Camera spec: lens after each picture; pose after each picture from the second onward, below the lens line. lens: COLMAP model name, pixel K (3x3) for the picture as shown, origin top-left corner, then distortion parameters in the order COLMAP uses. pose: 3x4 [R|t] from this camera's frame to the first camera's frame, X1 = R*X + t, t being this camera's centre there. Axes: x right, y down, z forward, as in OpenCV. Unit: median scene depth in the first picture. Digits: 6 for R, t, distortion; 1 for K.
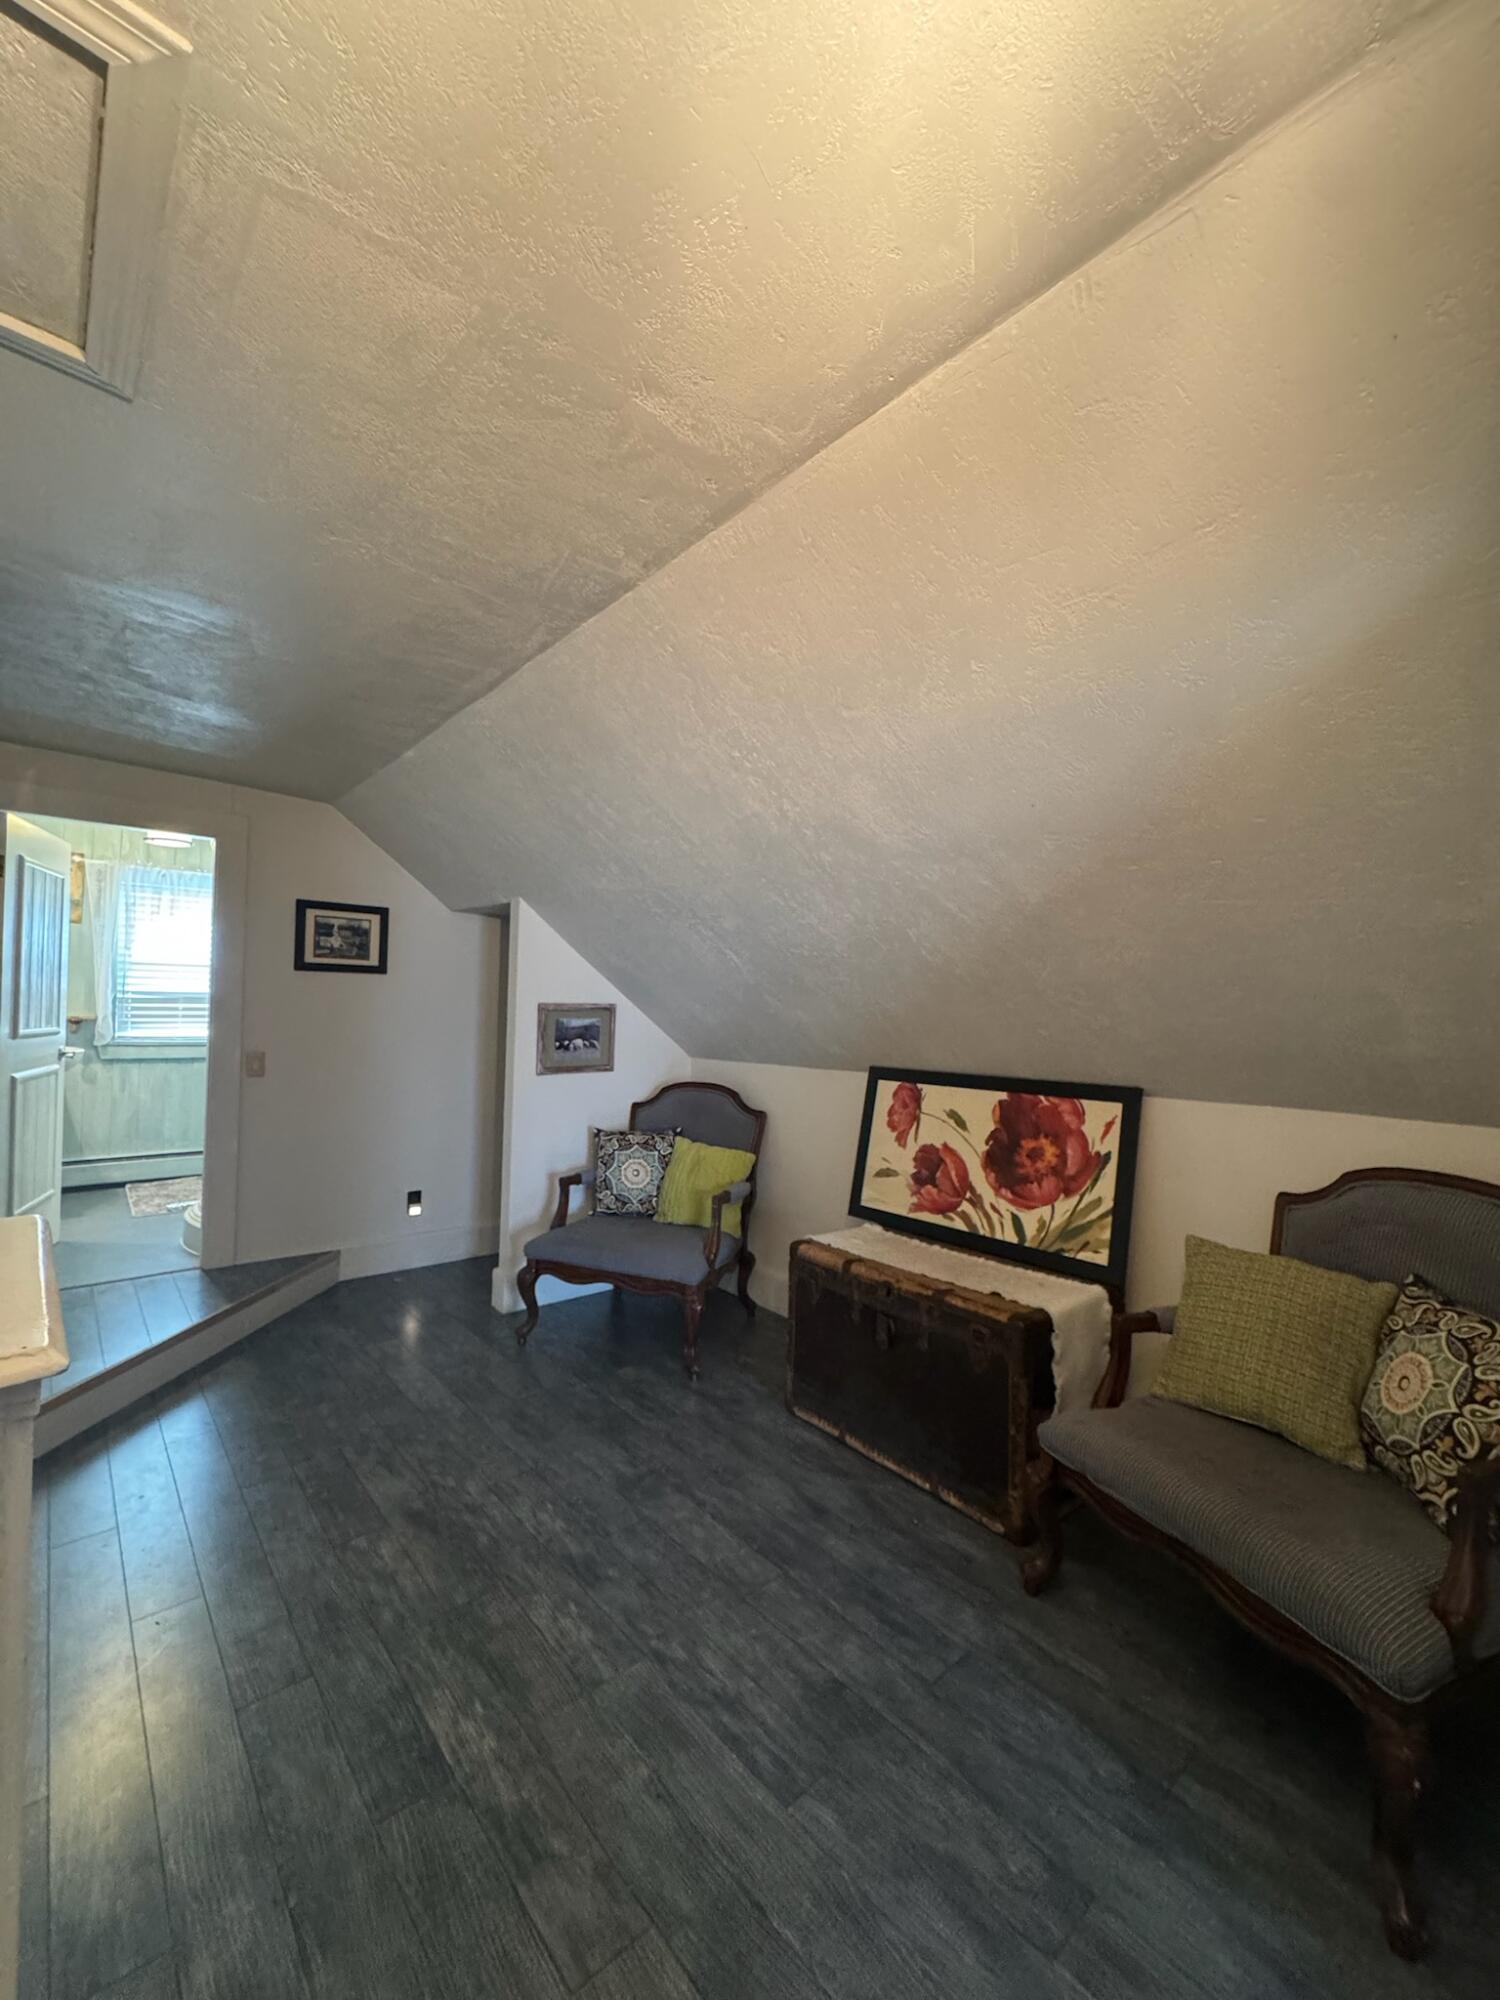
lens RADIAL K [[793.4, 0, 753.9], [0, 793.4, 1002.0], [0, 0, 1]] dist [-0.002388, -0.000221]
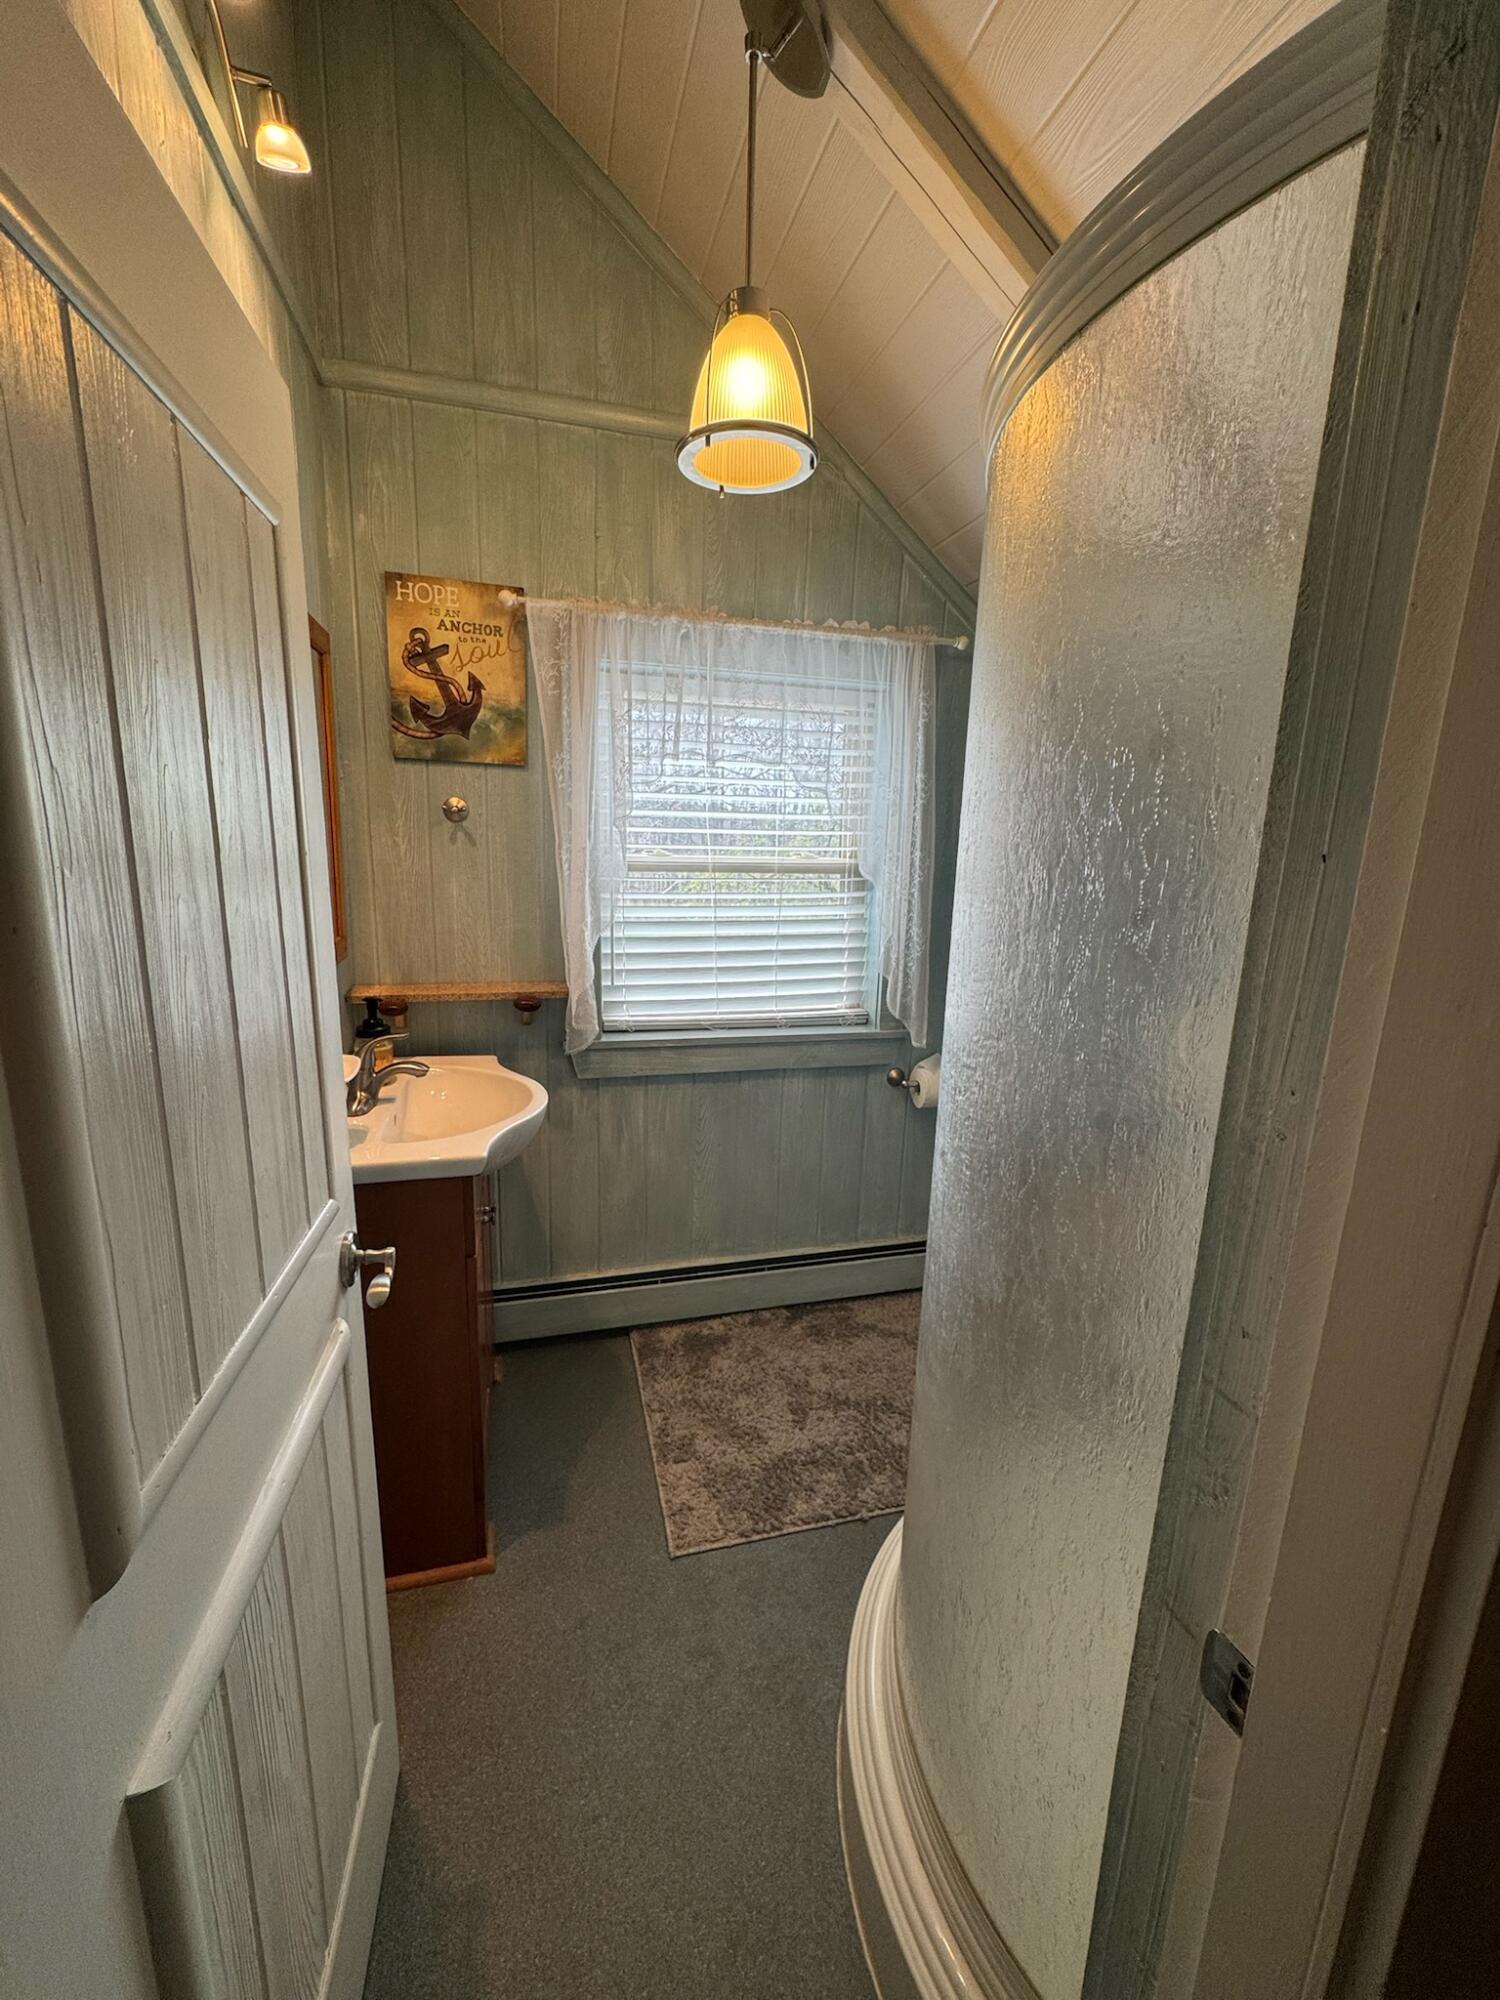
lens RADIAL K [[793.4, 0, 749.7], [0, 793.4, 996.1], [0, 0, 1]] dist [-0.002388, -0.000221]
pose [[0.888024, 0.093924, -0.450103, -0.535388], [-0.001448, 0.979480, 0.201534, -0.065135], [0.459796, -0.178315, 0.869938, 0.655925]]
